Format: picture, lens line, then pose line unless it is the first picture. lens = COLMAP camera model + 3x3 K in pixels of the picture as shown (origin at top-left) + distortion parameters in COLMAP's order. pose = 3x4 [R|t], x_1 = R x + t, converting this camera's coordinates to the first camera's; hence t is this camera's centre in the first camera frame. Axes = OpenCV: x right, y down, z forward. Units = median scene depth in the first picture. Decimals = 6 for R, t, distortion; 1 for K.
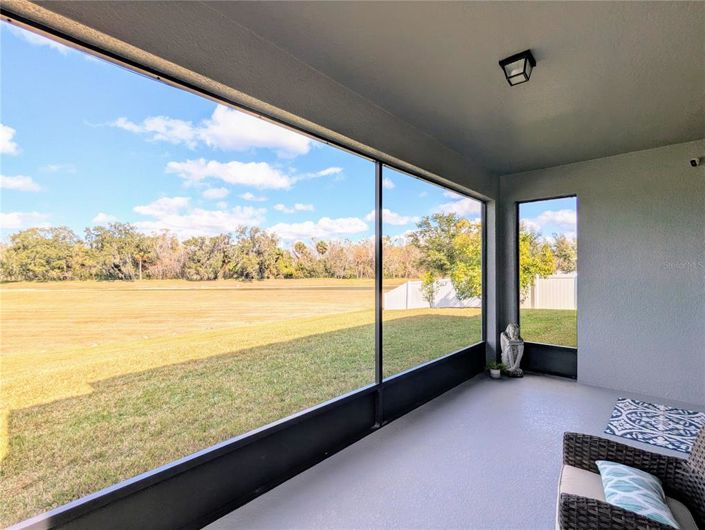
lens RADIAL K [[334.9, 0, 352.5], [0, 334.9, 265.0], [0, 0, 1]] dist [0.000004, 0.000546]
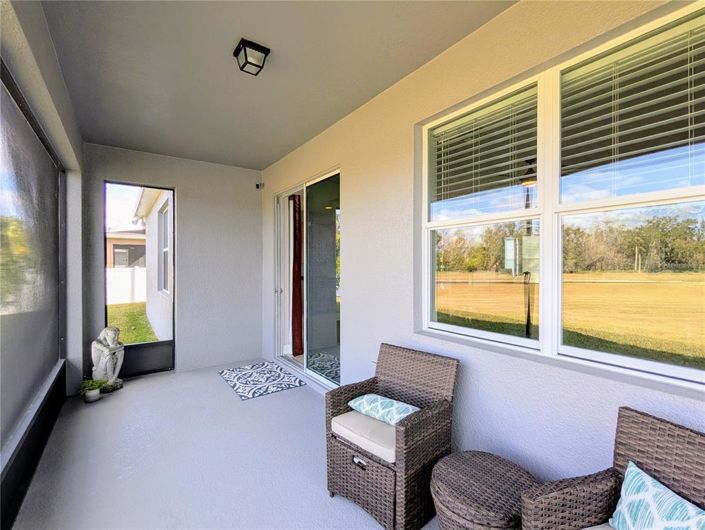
lens RADIAL K [[334.9, 0, 352.5], [0, 334.9, 265.0], [0, 0, 1]] dist [0.000004, 0.000546]
pose [[0.218633, -0.003692, 0.975800, -0.206130], [-0.014511, 0.999870, 0.007034, 0.006540], [-0.975699, -0.015698, 0.218551, 0.245760]]
